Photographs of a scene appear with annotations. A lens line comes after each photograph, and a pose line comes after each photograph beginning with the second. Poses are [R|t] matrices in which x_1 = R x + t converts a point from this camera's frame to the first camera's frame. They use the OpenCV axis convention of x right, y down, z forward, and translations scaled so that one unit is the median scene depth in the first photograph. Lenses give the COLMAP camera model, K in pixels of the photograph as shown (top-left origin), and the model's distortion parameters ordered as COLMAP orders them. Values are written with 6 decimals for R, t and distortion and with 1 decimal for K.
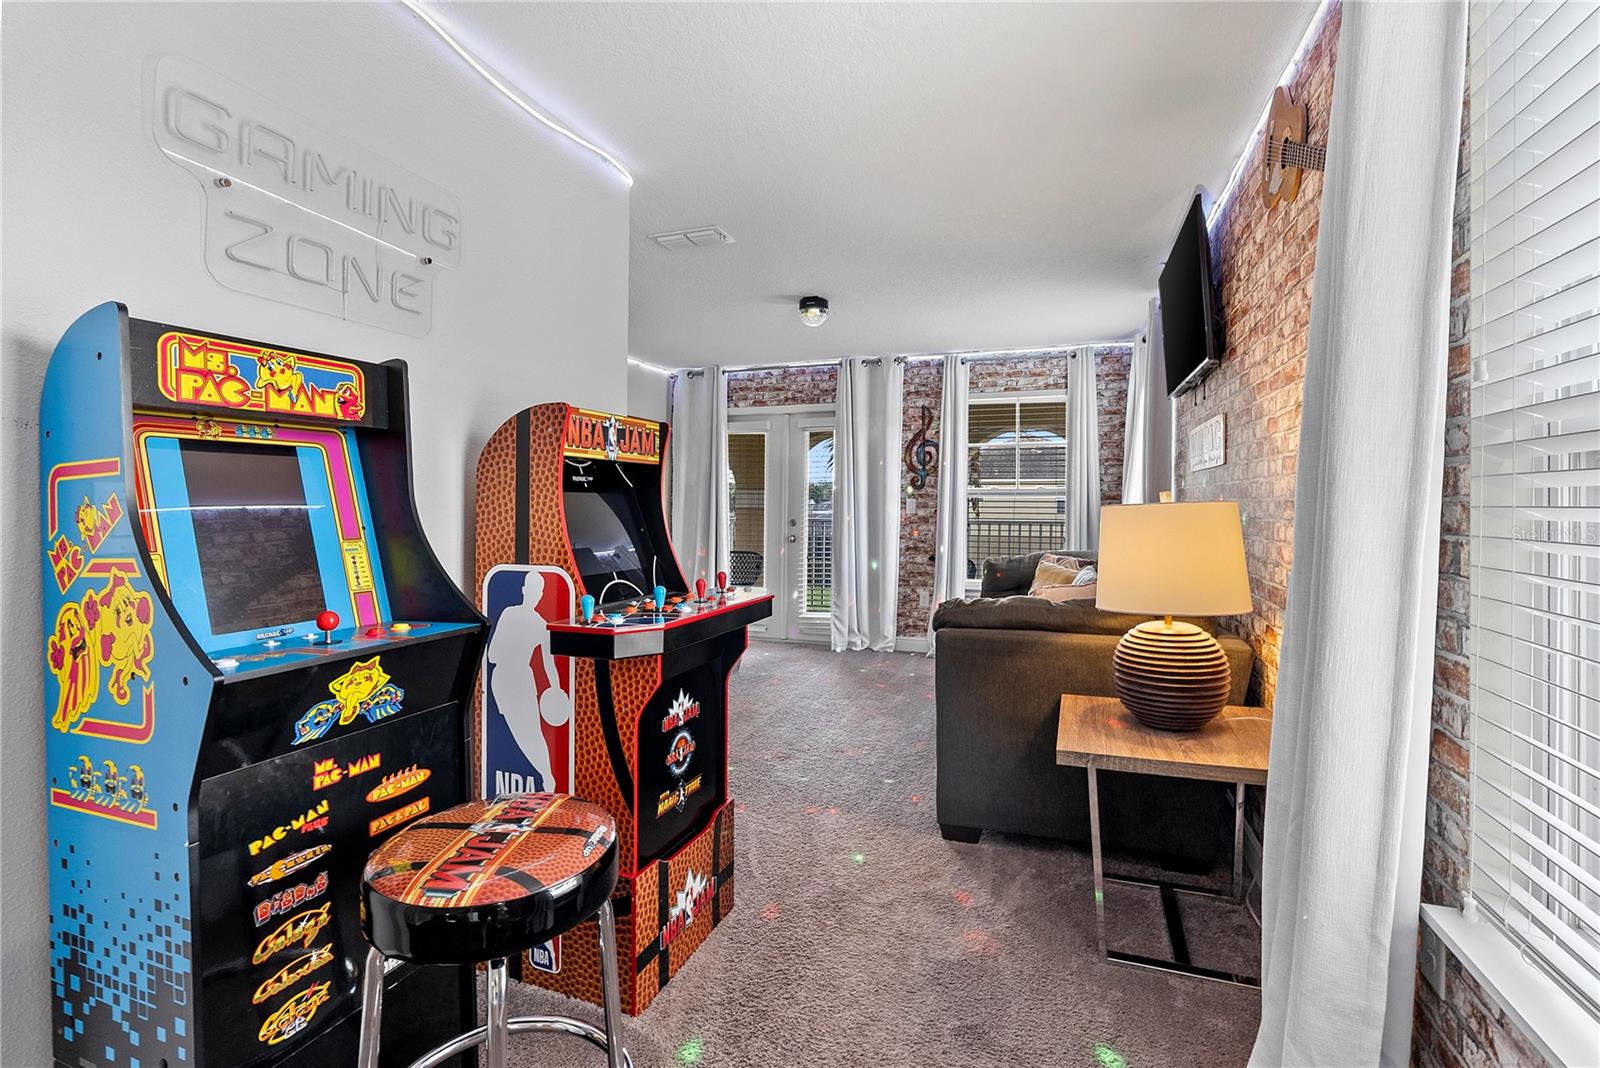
lens RADIAL K [[709.3, 0, 811.2], [0, 709.3, 508.5], [0, 0, 1]] dist [-0.001059, -0.000797]
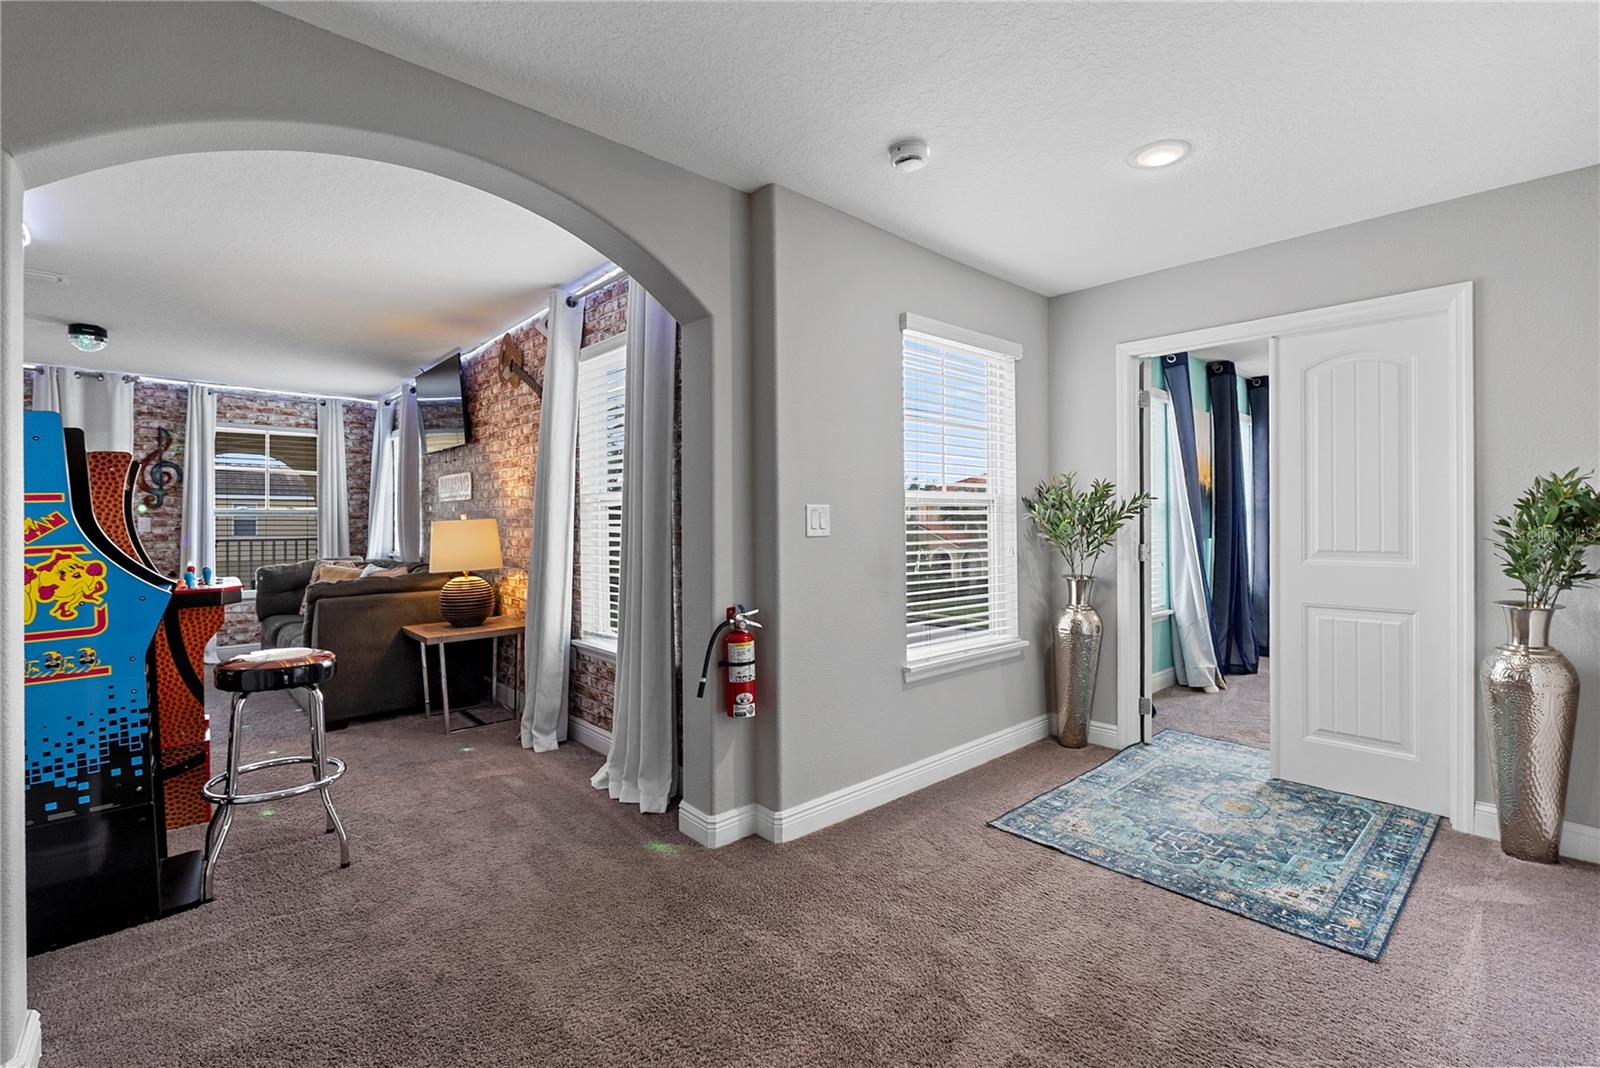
lens RADIAL K [[709.3, 0, 807.5], [0, 709.3, 532.5], [0, 0, 1]] dist [-0.001059, -0.000797]
pose [[0.464529, -0.014253, 0.885443, -0.319906], [0.010011, 0.999891, 0.010843, 0.006437], [-0.885501, 0.003828, 0.464621, -0.313839]]
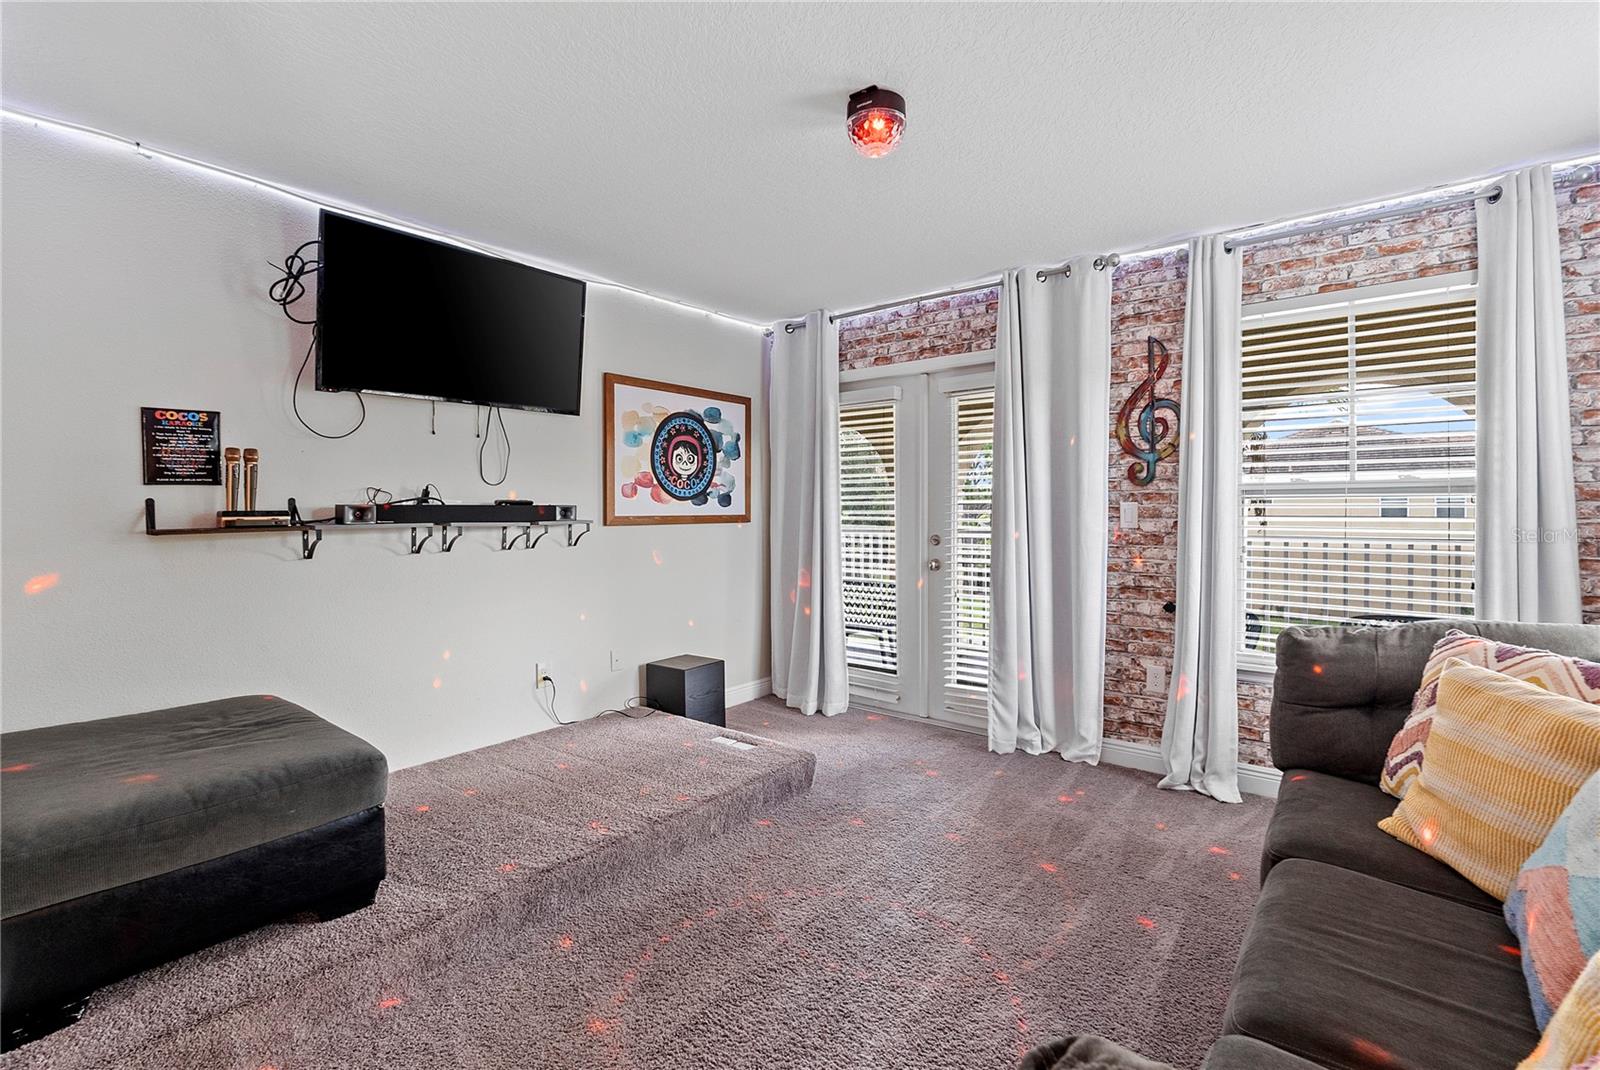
lens RADIAL K [[709.3, 0, 807.5], [0, 709.3, 505.5], [0, 0, 1]] dist [-0.001059, -0.000797]
pose [[0.942745, -0.005897, -0.333462, 0.088407], [0.002342, 0.999936, -0.011062, -0.005177], [0.333505, 0.009648, 0.942699, 0.377256]]
